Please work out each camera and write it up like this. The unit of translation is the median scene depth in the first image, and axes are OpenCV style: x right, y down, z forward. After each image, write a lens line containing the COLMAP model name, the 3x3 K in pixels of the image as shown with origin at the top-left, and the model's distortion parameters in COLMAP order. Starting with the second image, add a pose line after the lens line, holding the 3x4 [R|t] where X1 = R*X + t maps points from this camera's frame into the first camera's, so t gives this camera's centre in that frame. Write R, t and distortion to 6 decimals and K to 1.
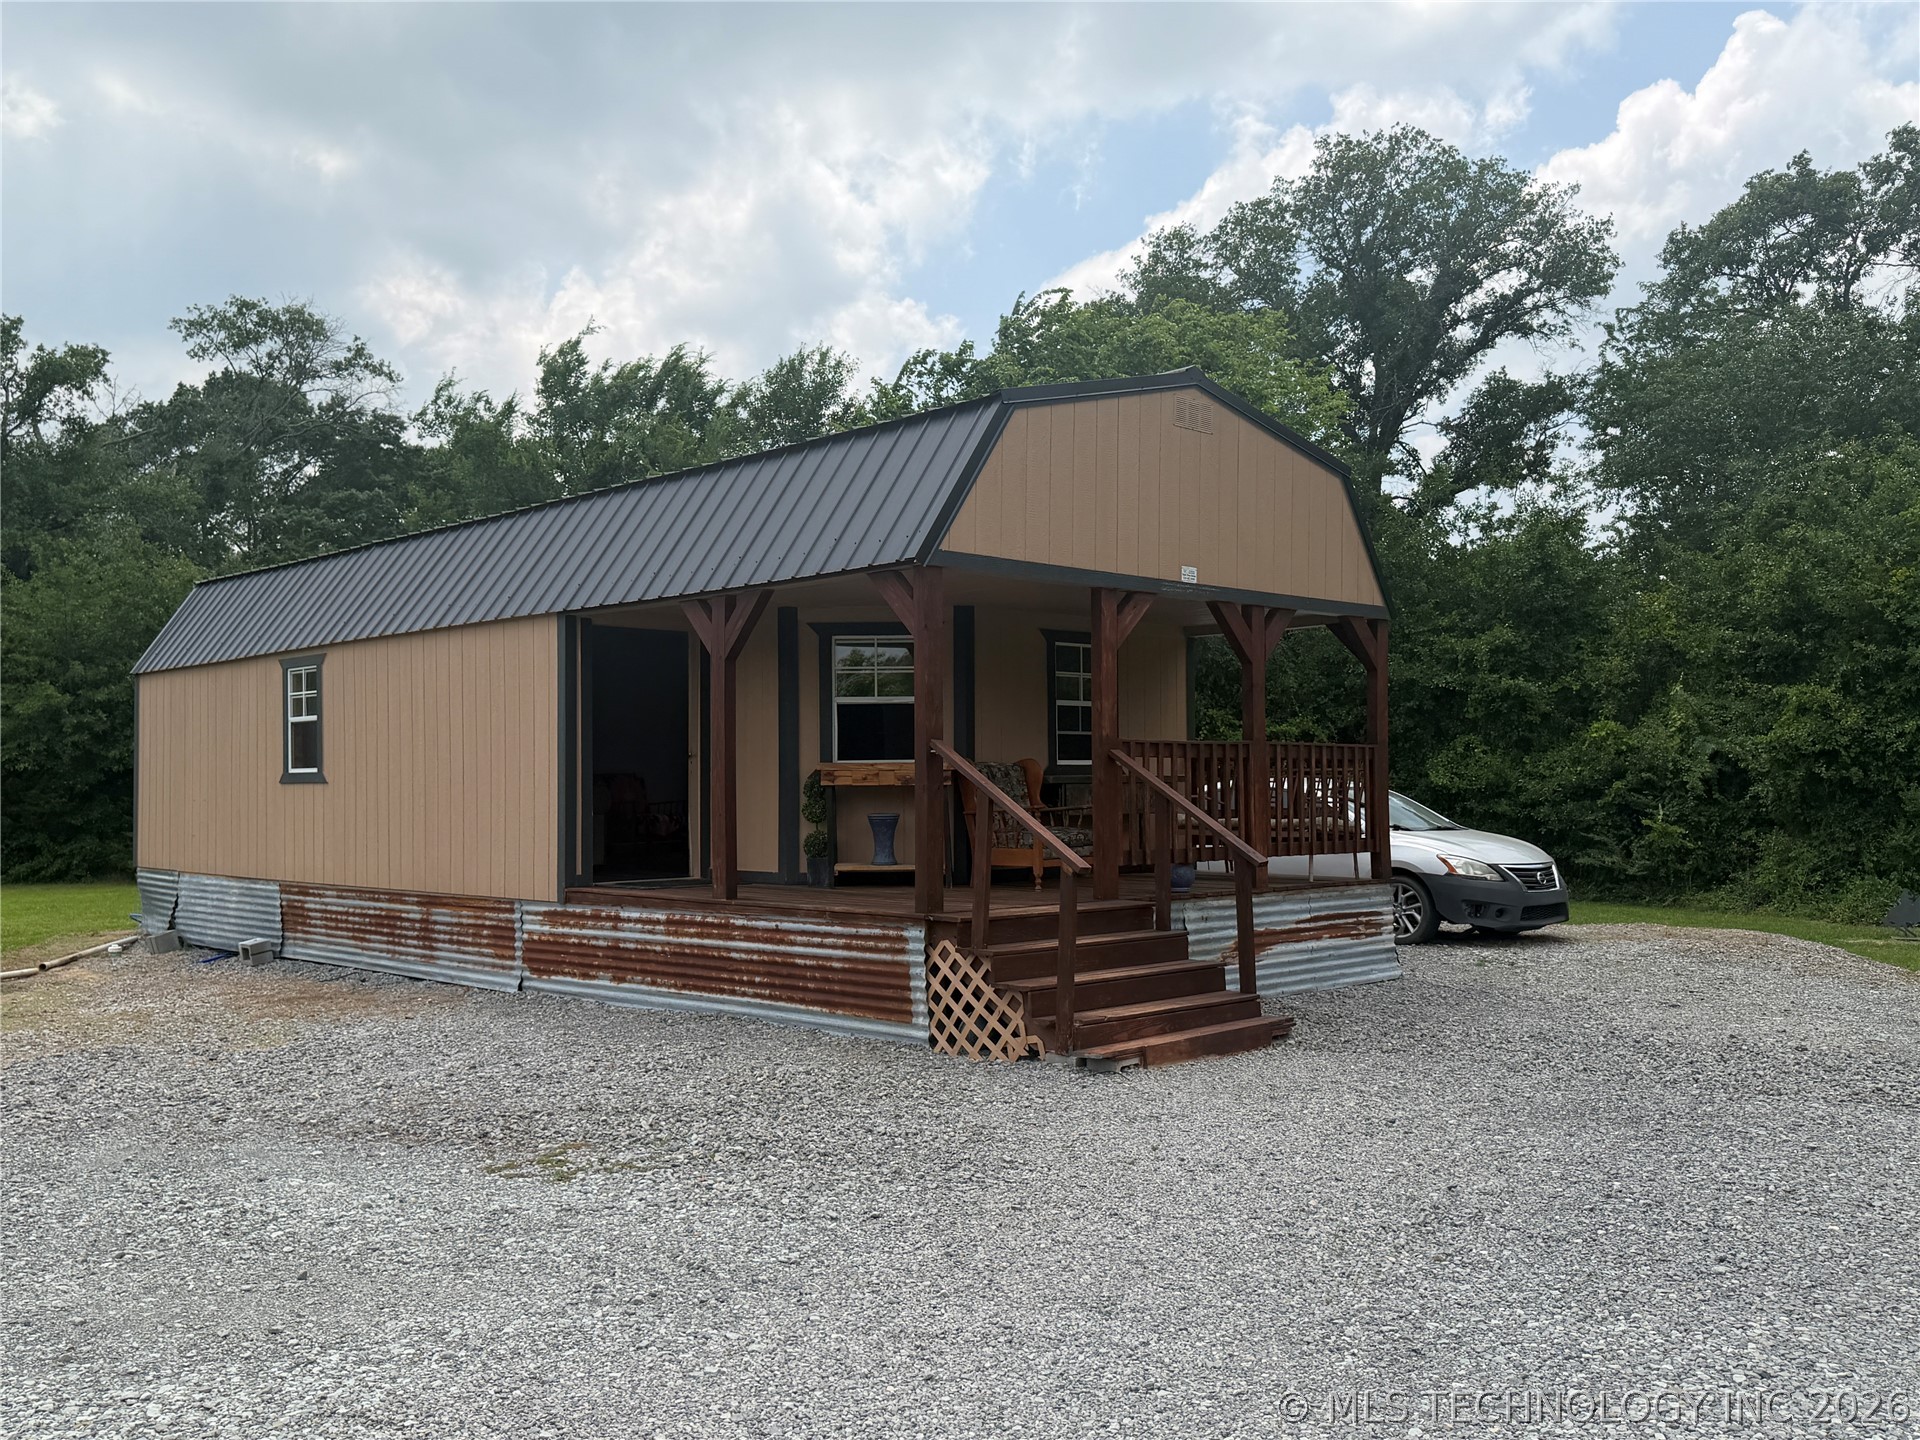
lens RADIAL K [[1698.0, 0, 958.9], [0, 1698.0, 725.5], [0, 0, 1]] dist [0.047199, 0.019785]
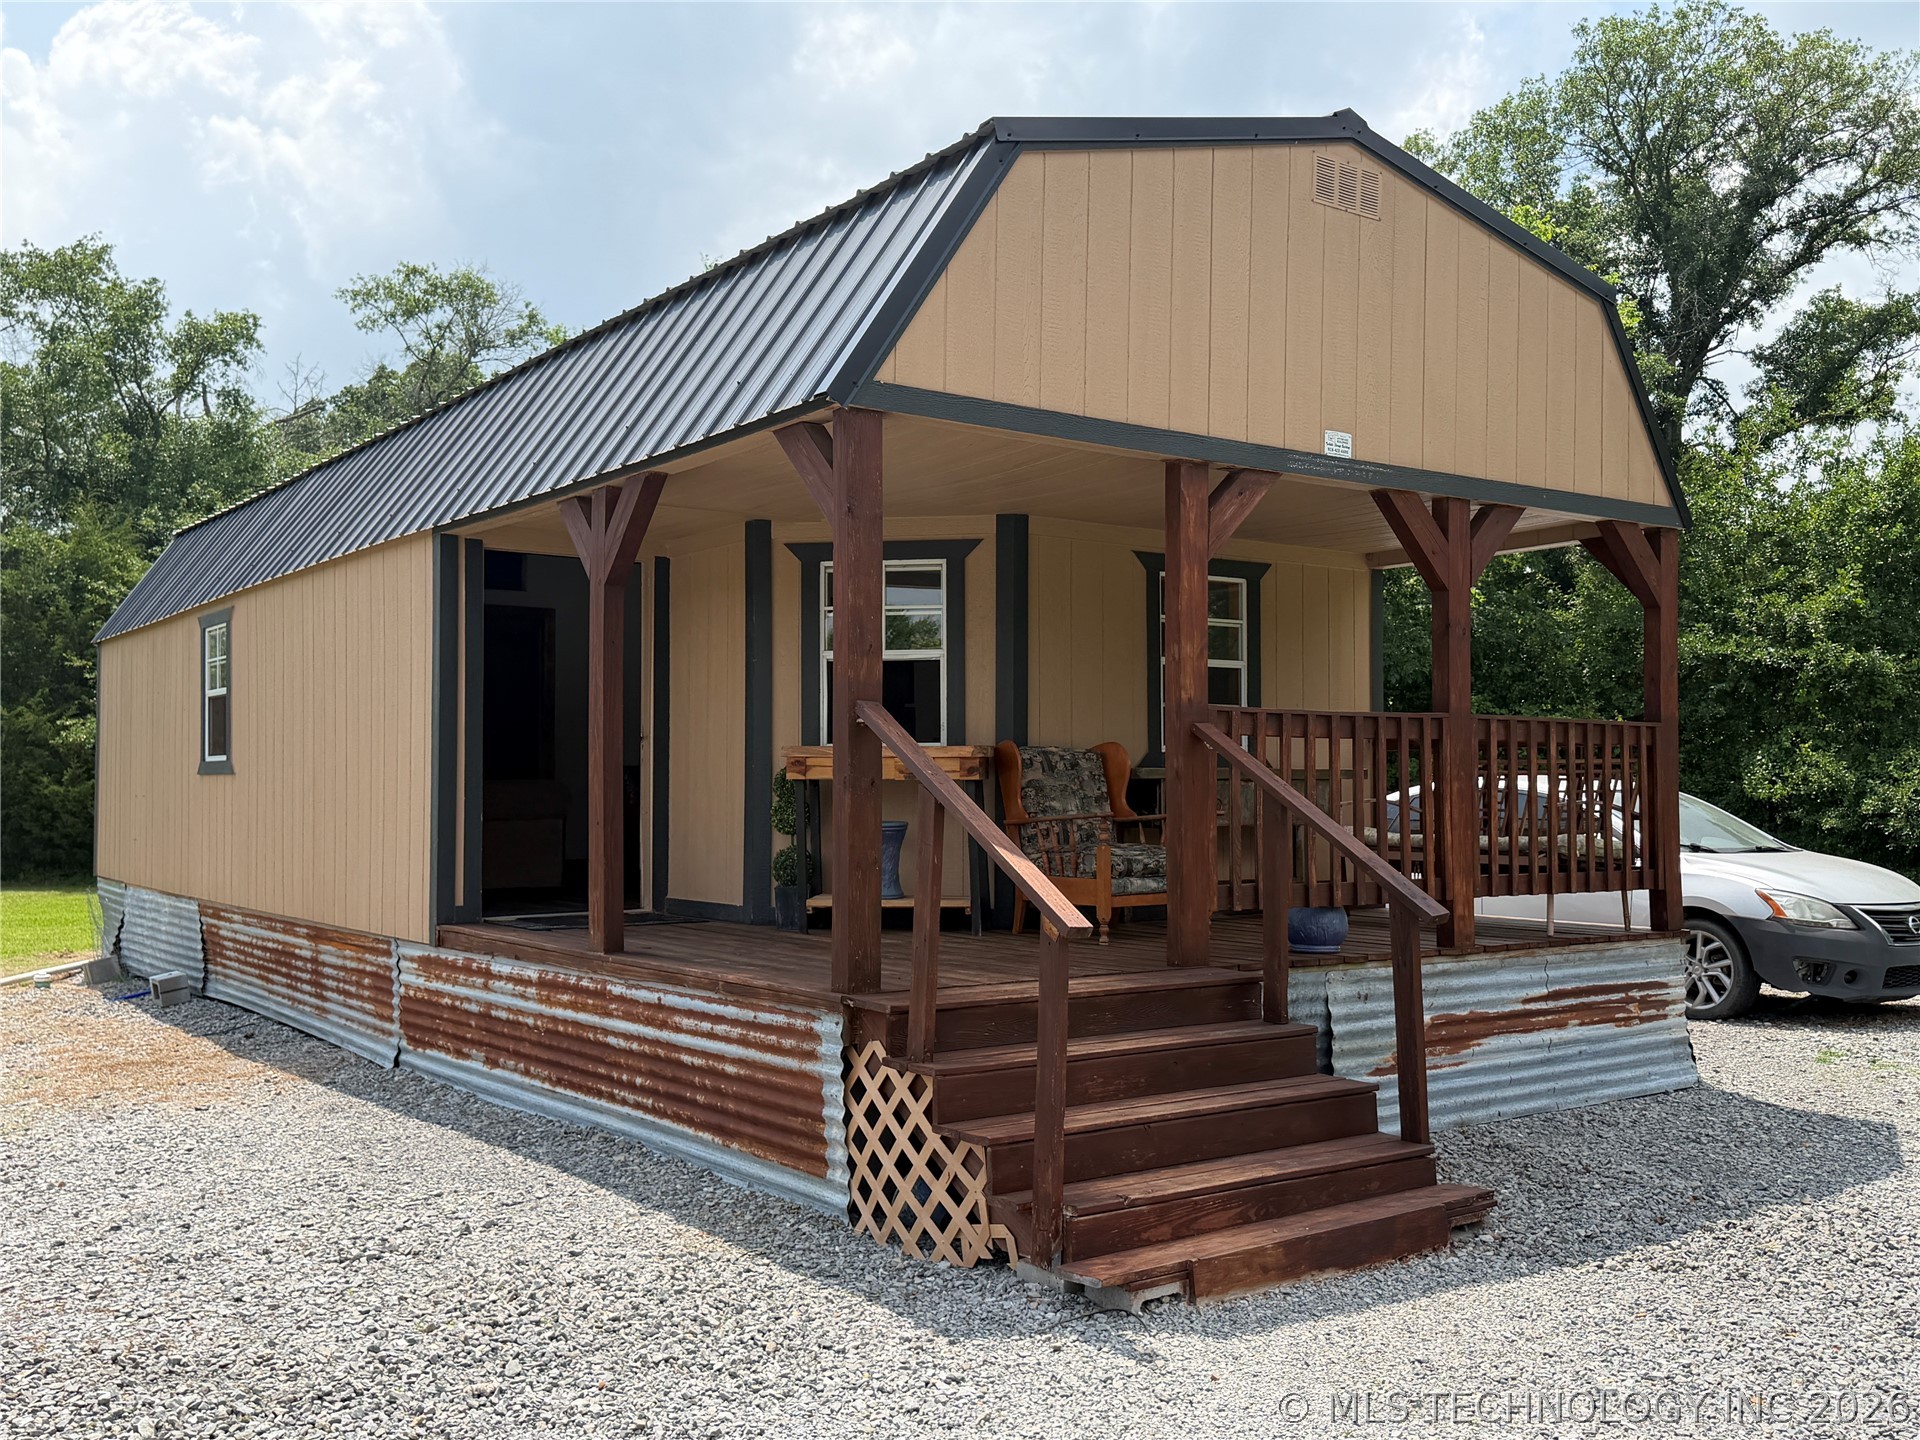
lens RADIAL K [[1792.7, 0, 955.7], [0, 1792.7, 686.9], [0, 0, 1]] dist [-0.000788, 0.000000]
pose [[0.989517, -0.001388, -0.144407, 0.081709], [-0.001717, 0.999770, -0.021374, 0.013084], [0.144404, 0.021398, 0.989287, 0.293506]]
